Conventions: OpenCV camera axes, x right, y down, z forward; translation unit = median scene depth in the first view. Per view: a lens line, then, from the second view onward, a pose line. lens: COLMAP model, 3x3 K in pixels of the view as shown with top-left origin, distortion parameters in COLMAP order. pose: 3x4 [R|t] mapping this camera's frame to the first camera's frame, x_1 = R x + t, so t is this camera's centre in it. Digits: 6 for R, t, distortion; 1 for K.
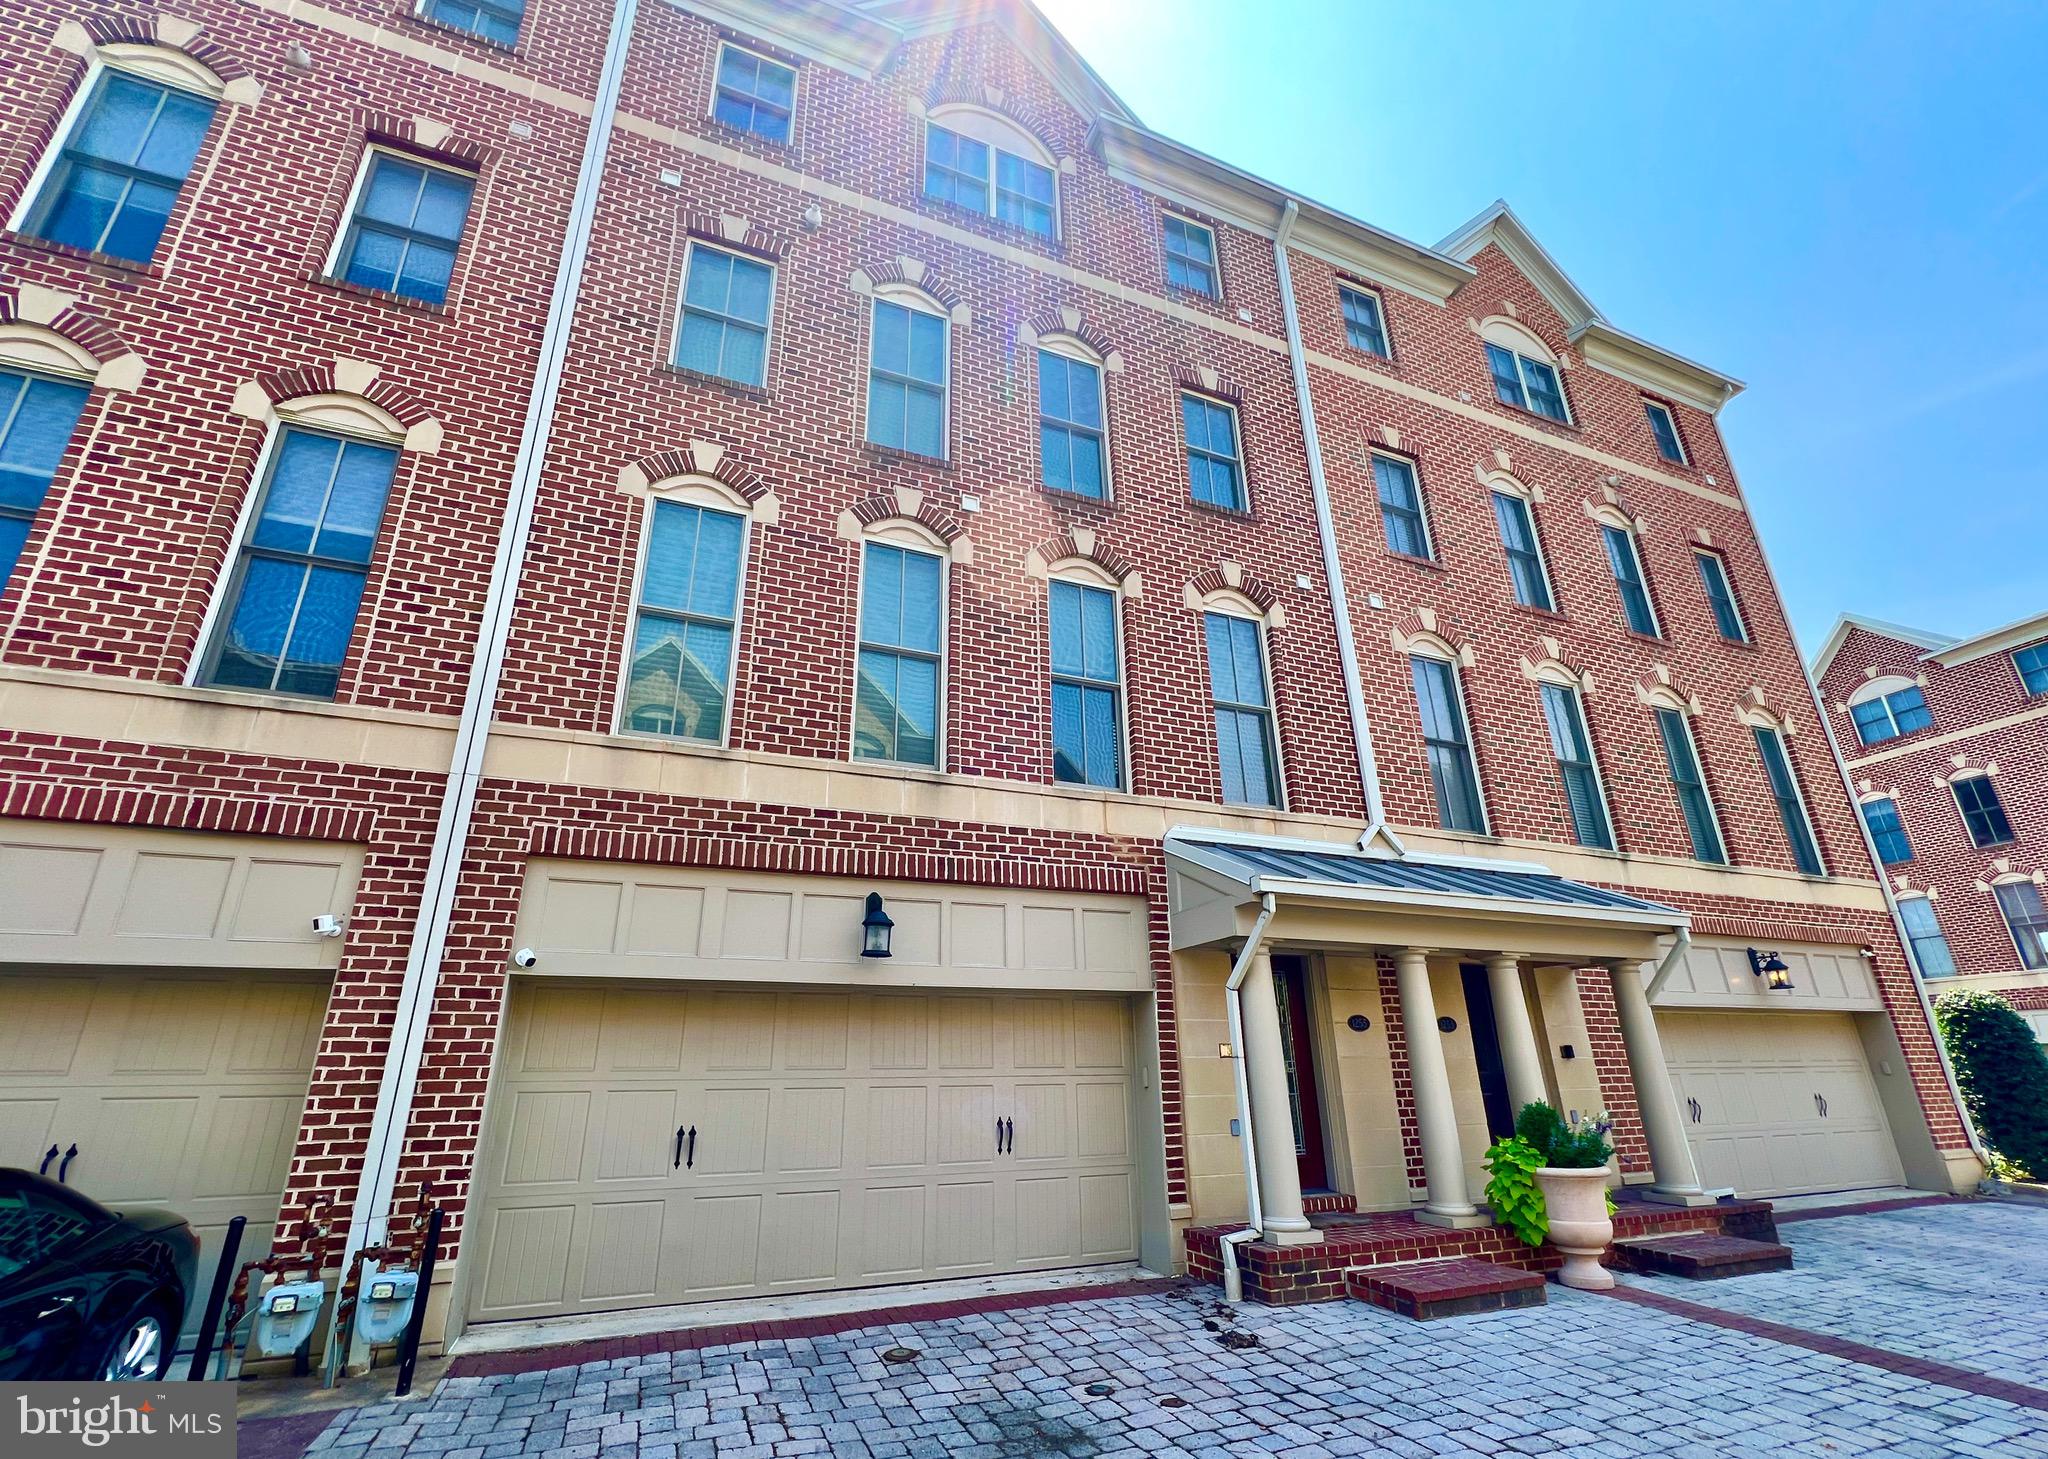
lens RADIAL K [[866.3, 0, 1001.1], [0, 866.3, 767.7], [0, 0, 1]] dist [-0.003404, -0.000331]
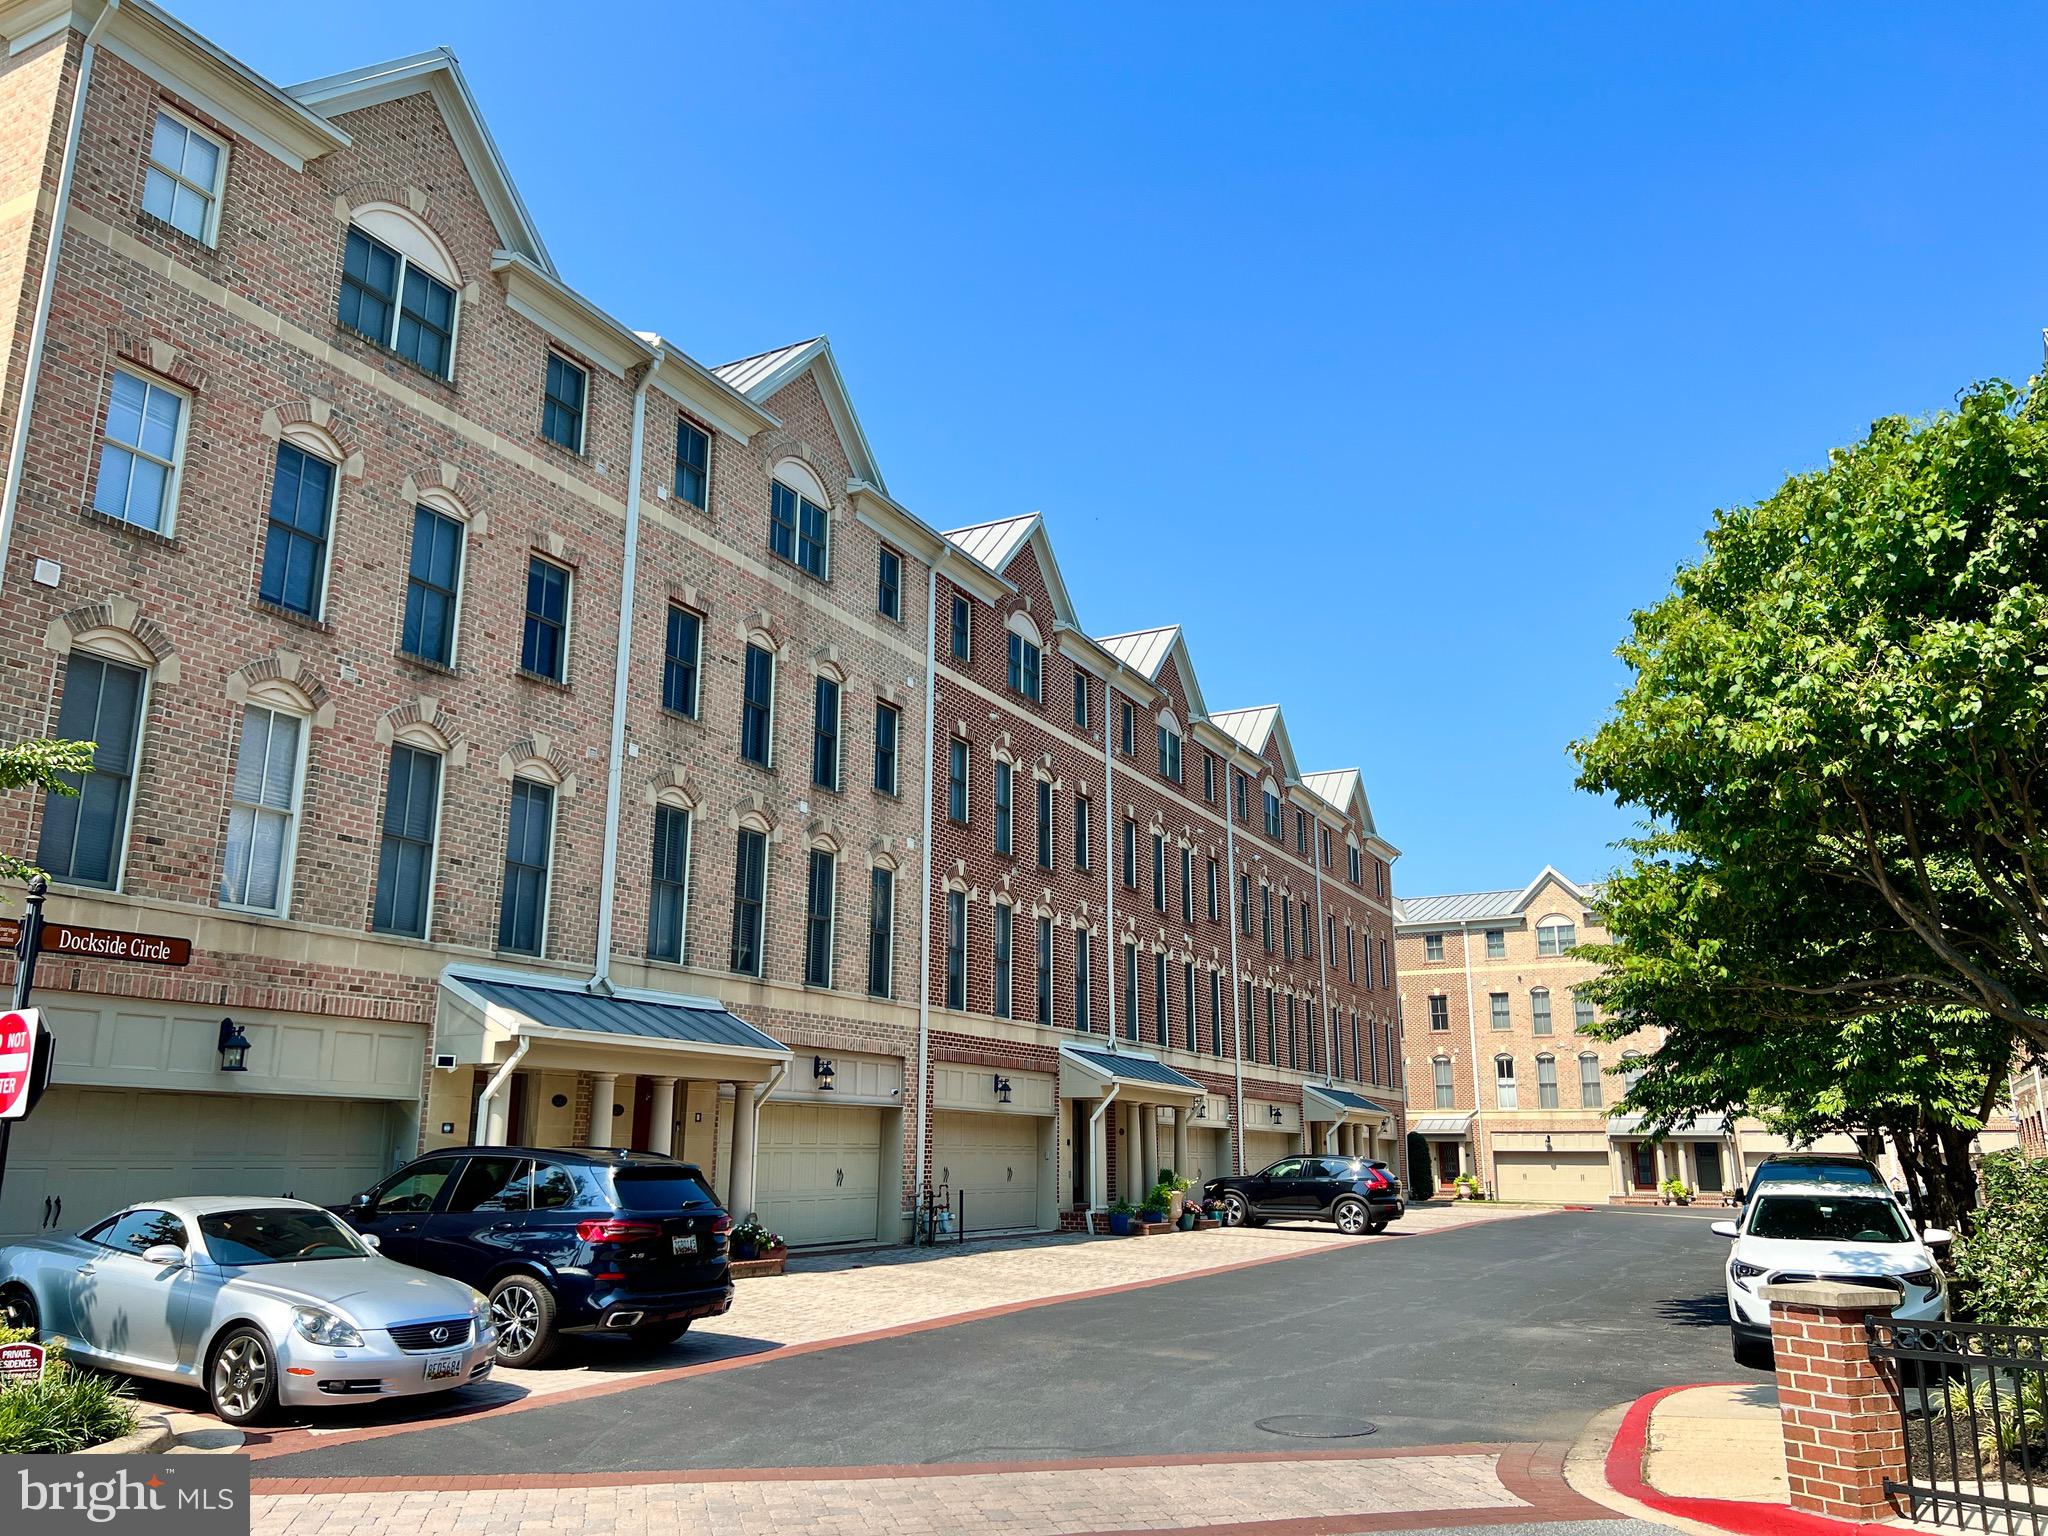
lens RADIAL K [[1467.7, 0, 1024.0], [0, 1467.7, 768.0], [0, 0, 1]] dist [0.090226, 0.000028]
pose [[0.709210, 0.198538, 0.676464, -0.875287], [-0.268147, 0.963377, -0.001618, -0.517445], [-0.652011, -0.180244, 0.736474, -1.343606]]
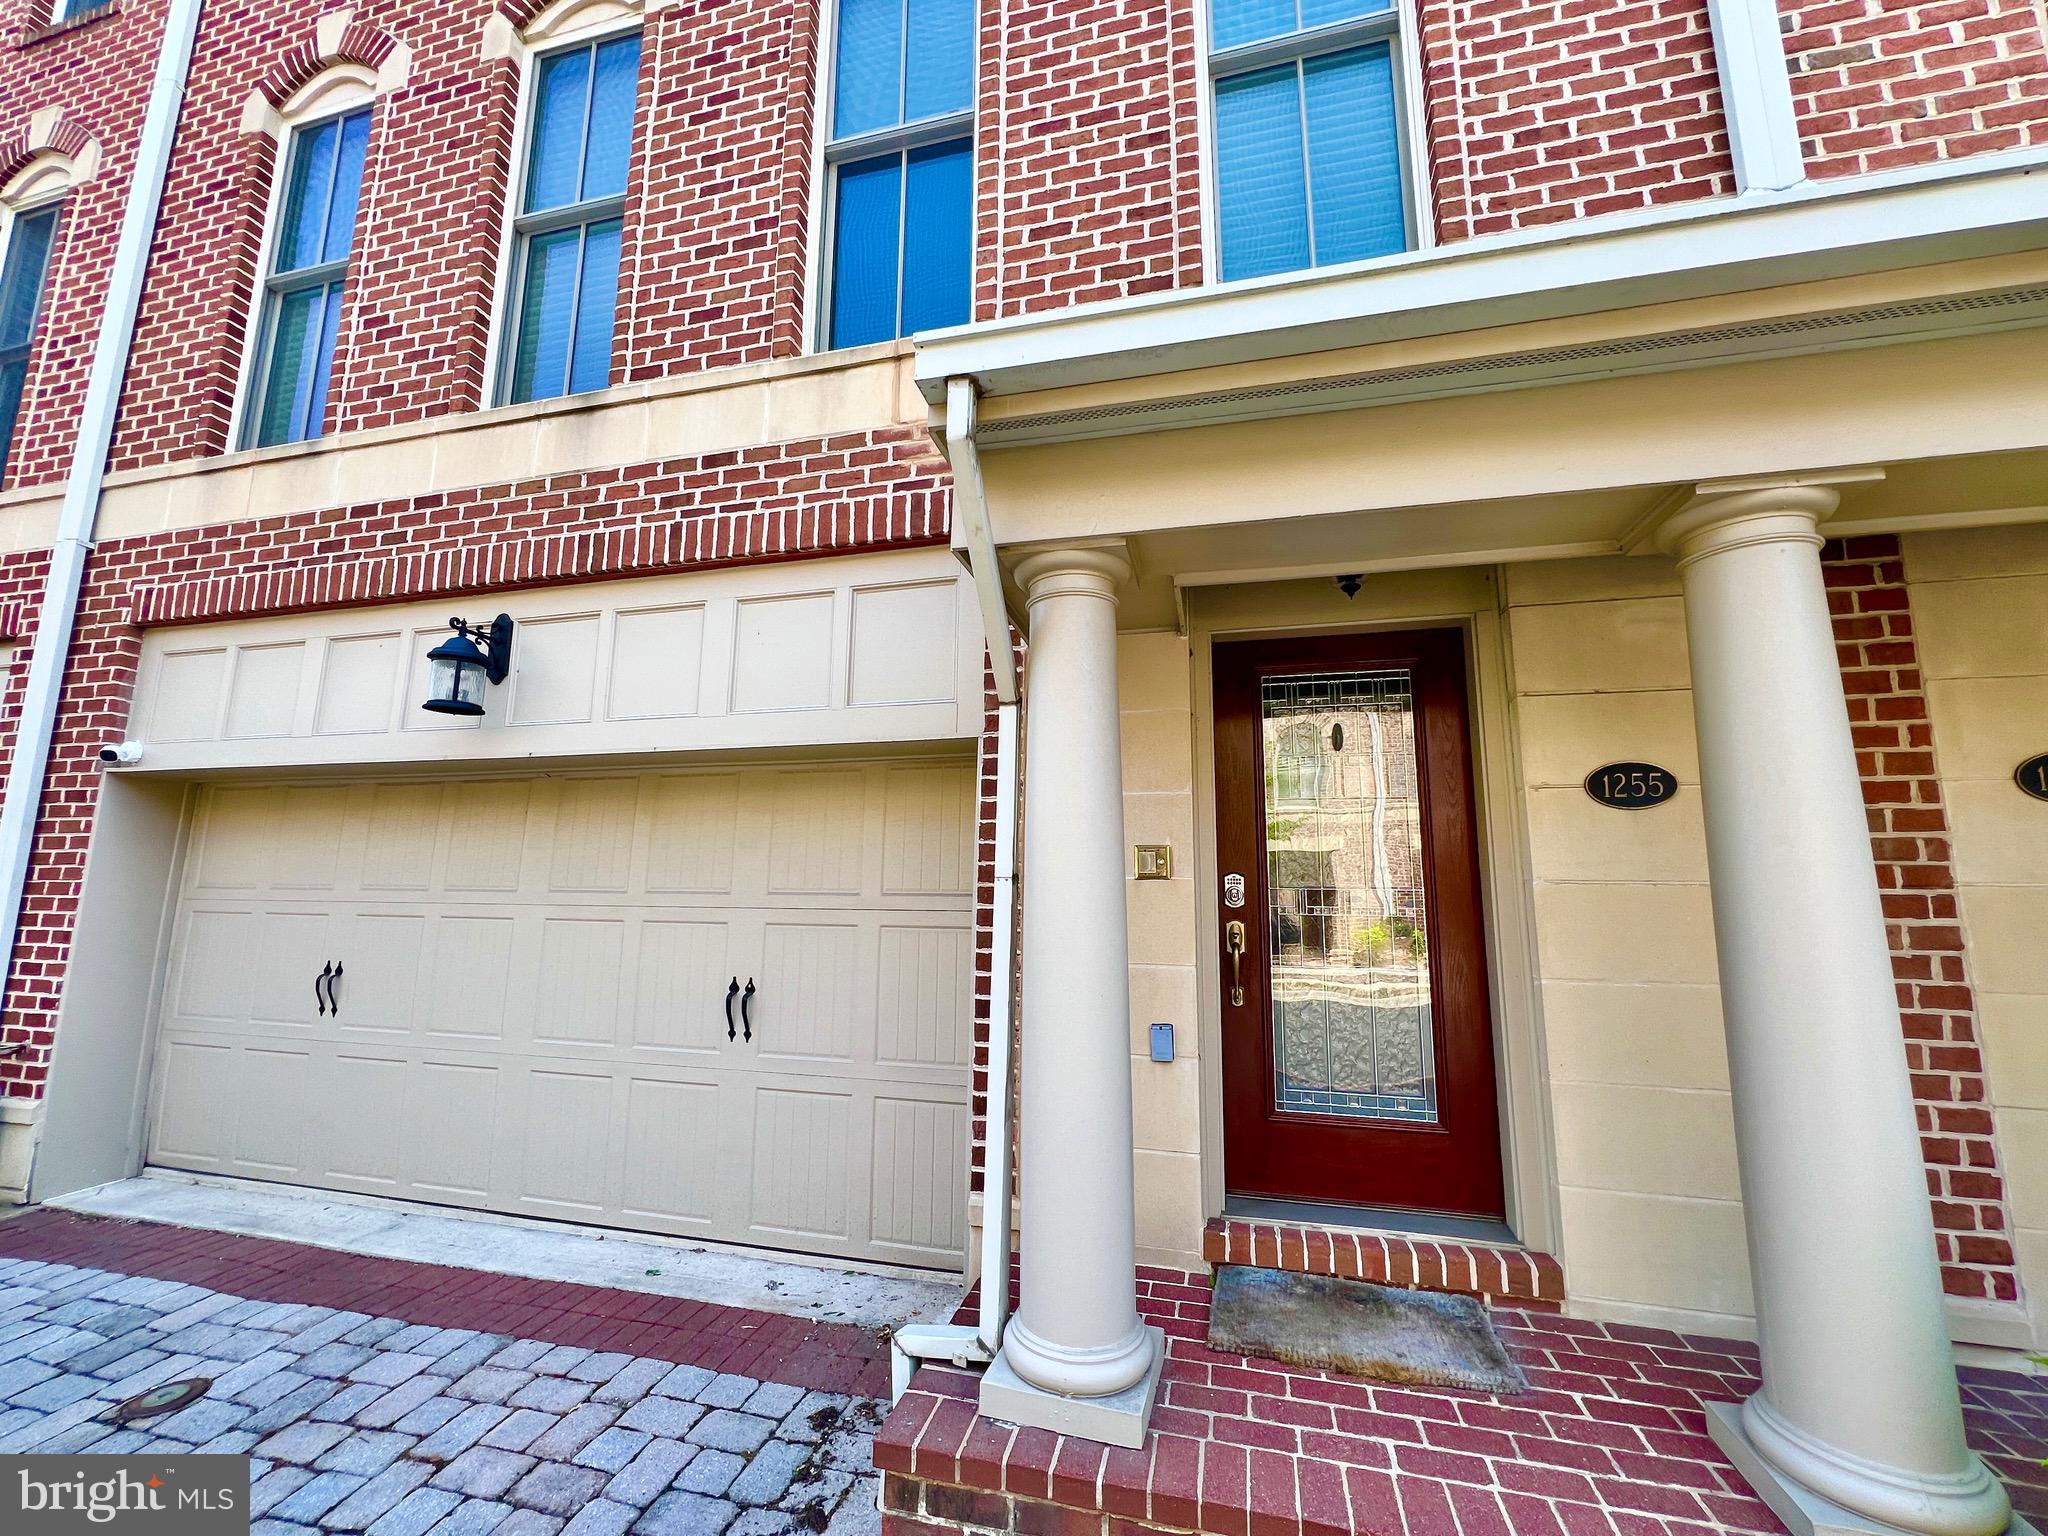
lens RADIAL K [[821.2, 0, 1019.4], [0, 821.2, 765.2], [0, 0, 1]] dist [-0.000665, -0.000144]
pose [[0.812152, -0.071692, -0.579025, 0.451533], [0.178648, 0.975311, 0.129818, 0.226252], [0.555423, -0.208874, 0.804908, 0.680262]]
